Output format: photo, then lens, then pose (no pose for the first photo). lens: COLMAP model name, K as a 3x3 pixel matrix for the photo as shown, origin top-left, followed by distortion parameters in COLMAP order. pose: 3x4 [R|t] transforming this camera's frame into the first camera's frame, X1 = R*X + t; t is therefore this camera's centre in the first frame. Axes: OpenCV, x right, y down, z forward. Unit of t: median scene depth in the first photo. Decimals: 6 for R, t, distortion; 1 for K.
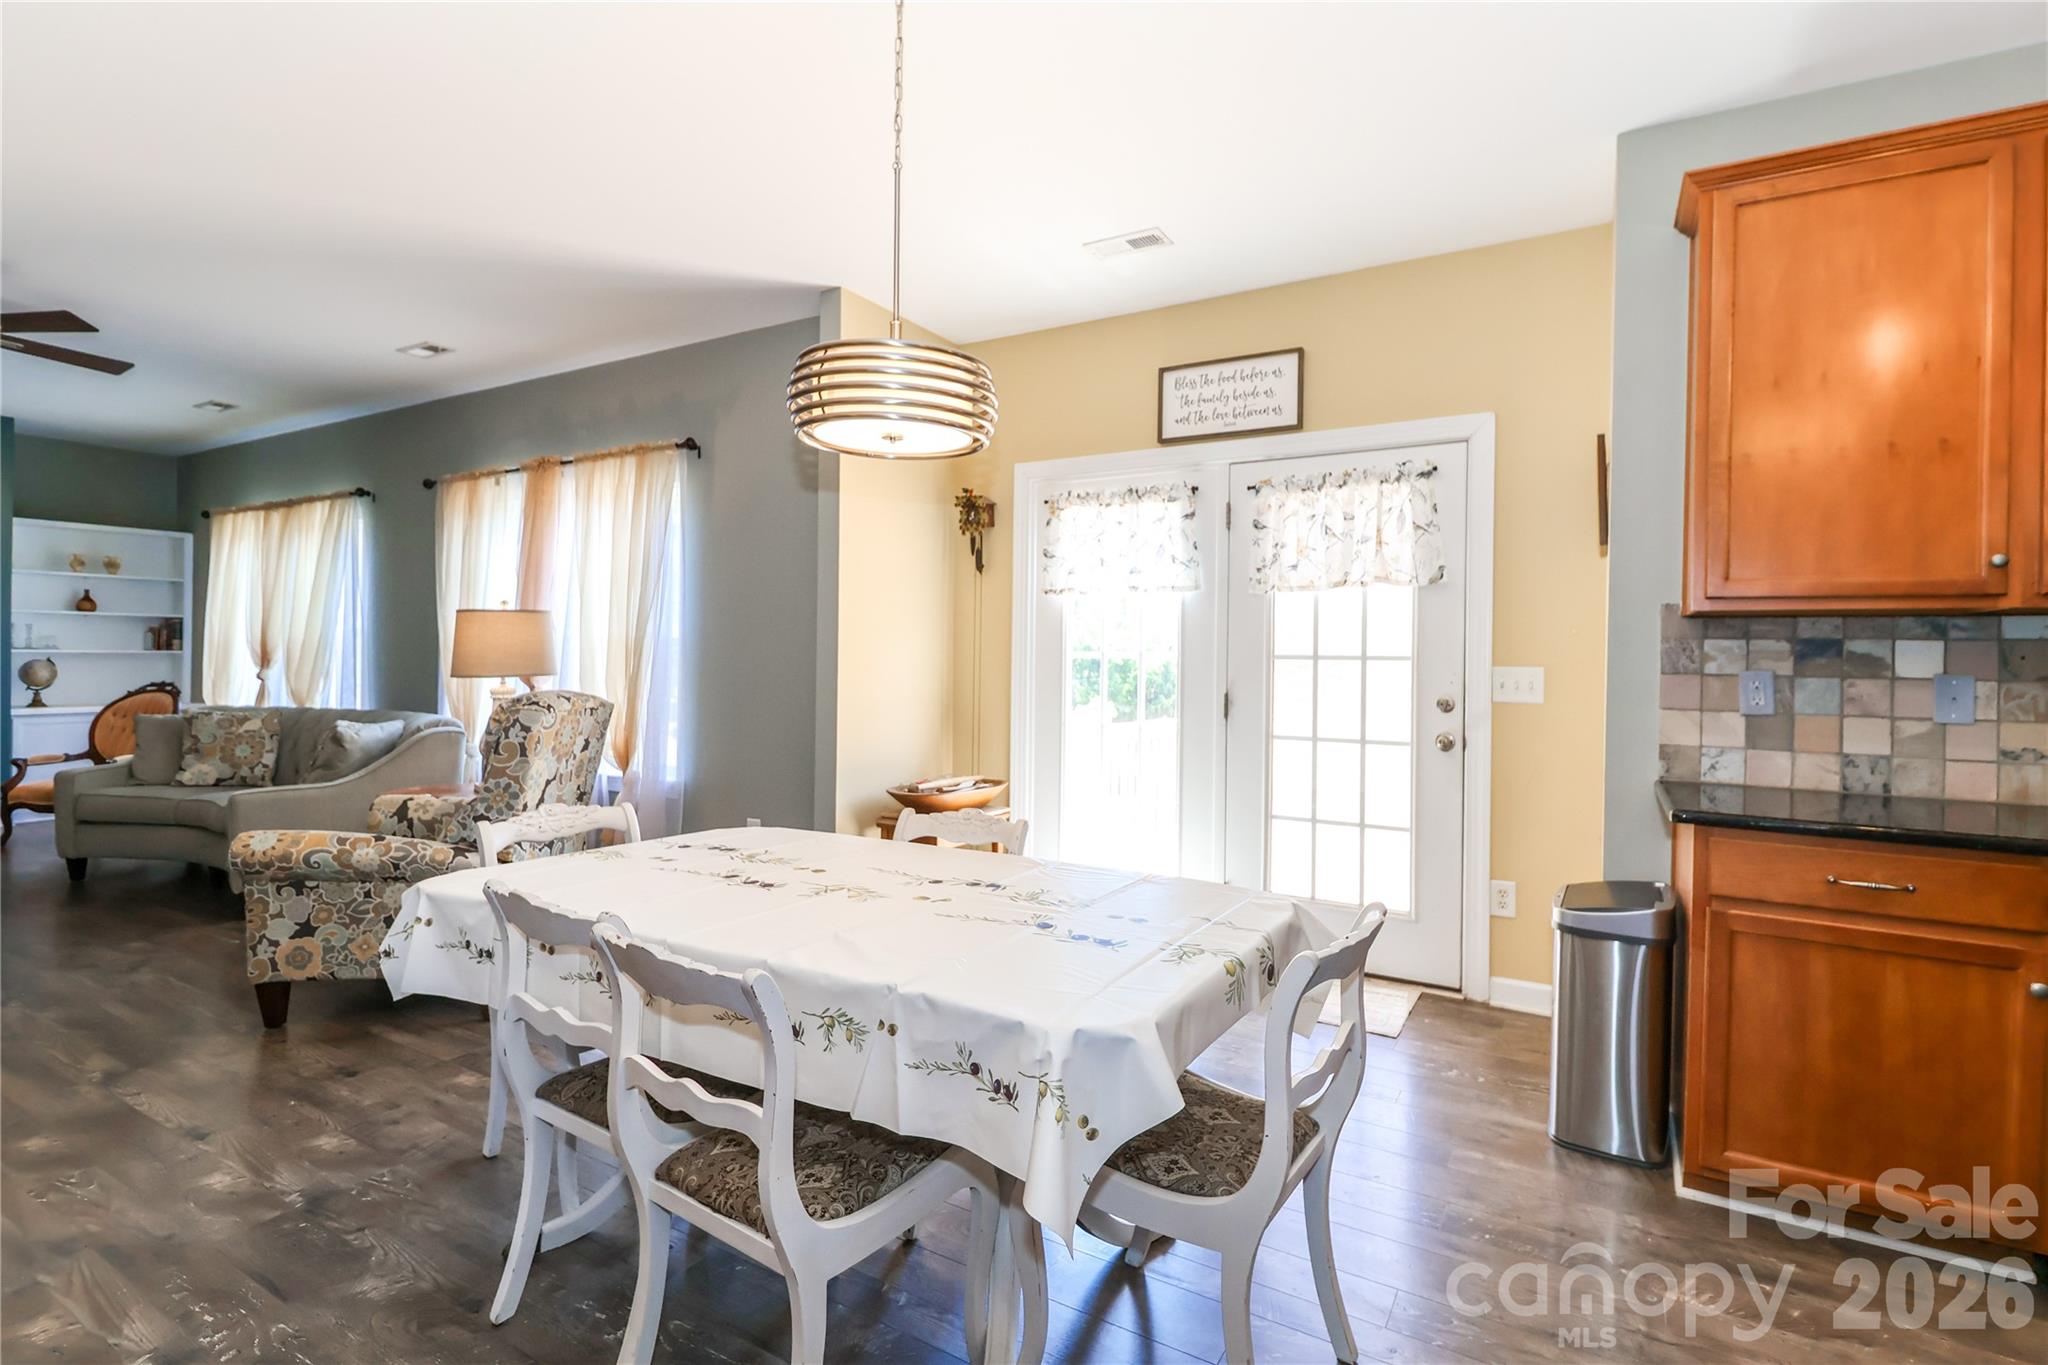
lens RADIAL K [[957.9, 0, 1040.3], [0, 957.9, 654.5], [0, 0, 1]] dist [0.015950, -0.010998]
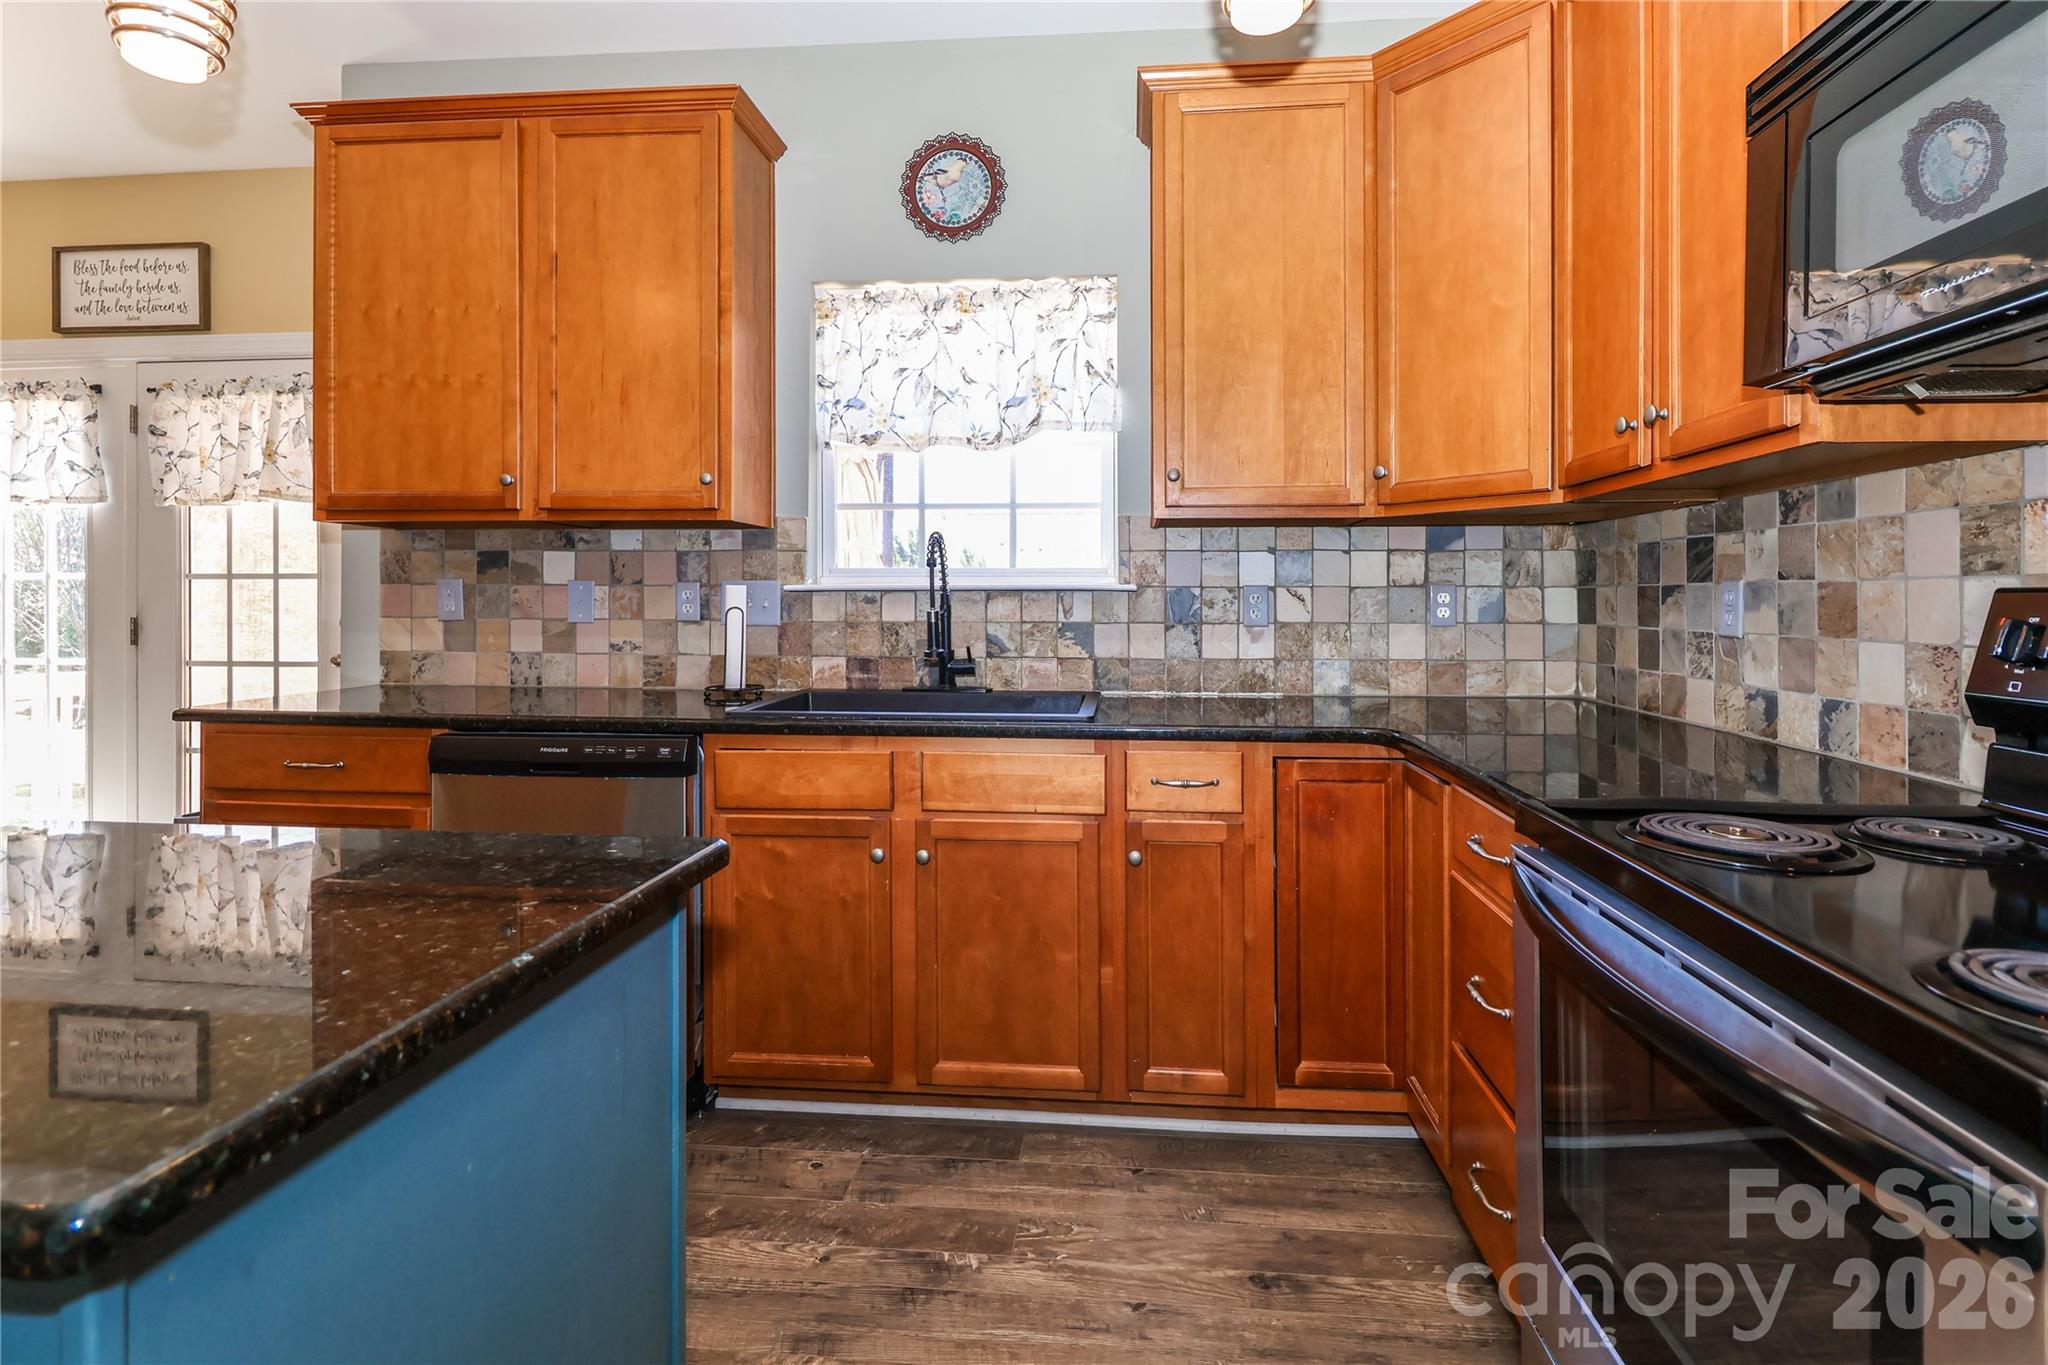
lens RADIAL K [[957.9, 0, 1029.0], [0, 957.9, 599.0], [0, 0, 1]] dist [0.015950, -0.010998]
pose [[0.906022, -0.011950, 0.423061, 0.582206], [0.008732, 0.999916, 0.009544, 0.022846], [-0.423140, -0.004953, 0.906051, -0.179148]]
